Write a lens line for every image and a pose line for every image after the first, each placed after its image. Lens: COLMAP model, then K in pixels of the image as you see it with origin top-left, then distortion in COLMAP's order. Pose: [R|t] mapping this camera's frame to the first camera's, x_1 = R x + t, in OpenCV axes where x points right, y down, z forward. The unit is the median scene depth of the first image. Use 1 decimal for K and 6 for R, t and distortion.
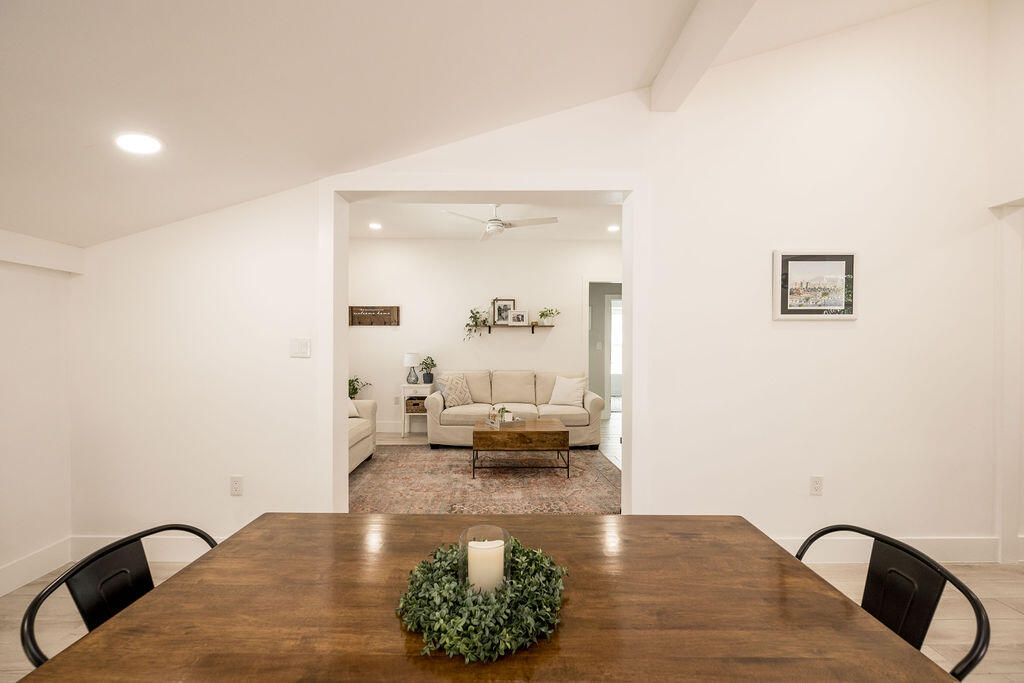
lens RADIAL K [[403.0, 0, 510.5], [0, 403.0, 342.3], [0, 0, 1]] dist [0.000587, -0.000382]
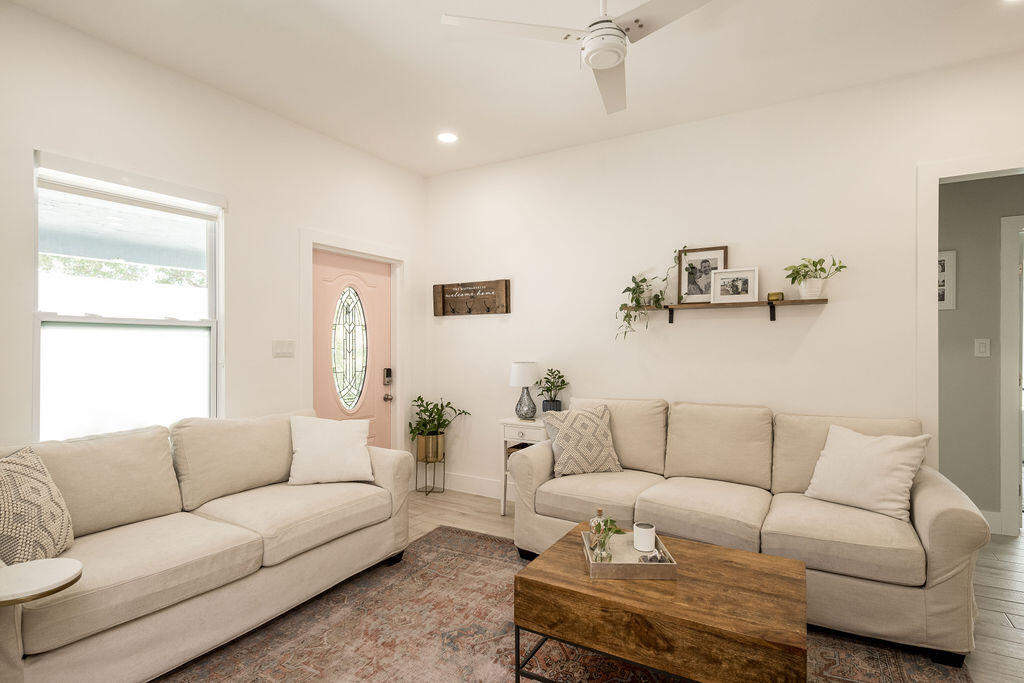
lens RADIAL K [[513.2, 0, 509.9], [0, 513.2, 343.1], [0, 0, 1]] dist [-0.001964, -0.000308]
pose [[0.852591, -0.005716, -0.522547, 0.104813], [0.006418, 0.999979, -0.000465, 0.001073], [0.522539, -0.002957, 0.852610, 0.389611]]
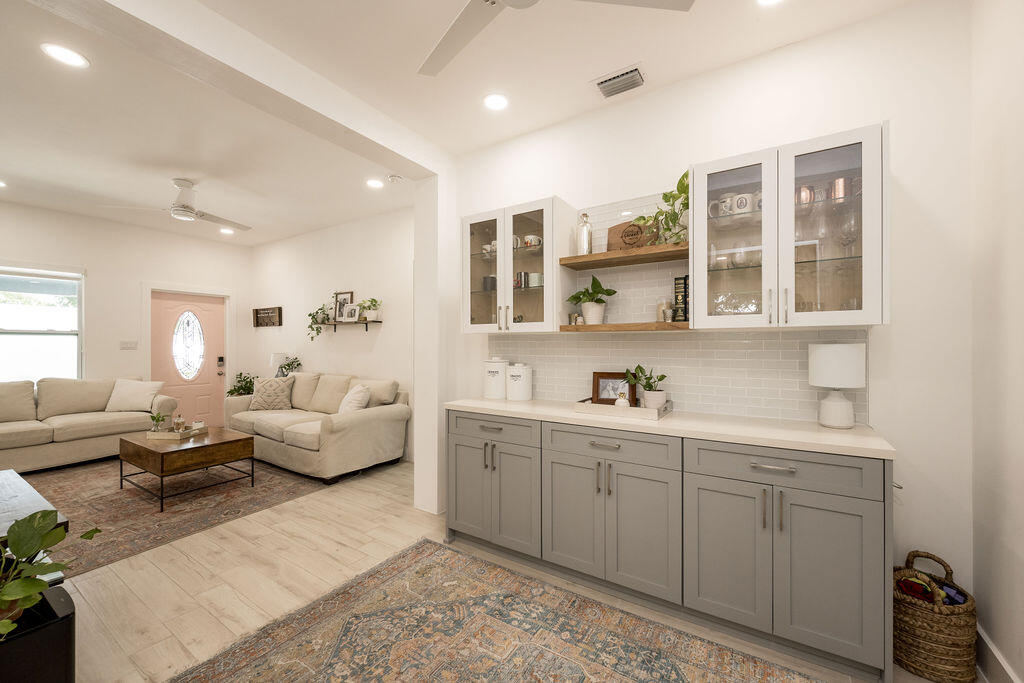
lens RADIAL K [[406.2, 0, 510.1], [0, 406.2, 344.0], [0, 0, 1]] dist [-0.000649, -0.000262]
pose [[0.832797, -0.002331, -0.553574, 0.777158], [0.002886, 0.999996, 0.000130, 0.005460], [0.553571, -0.001706, 0.832800, 0.479458]]
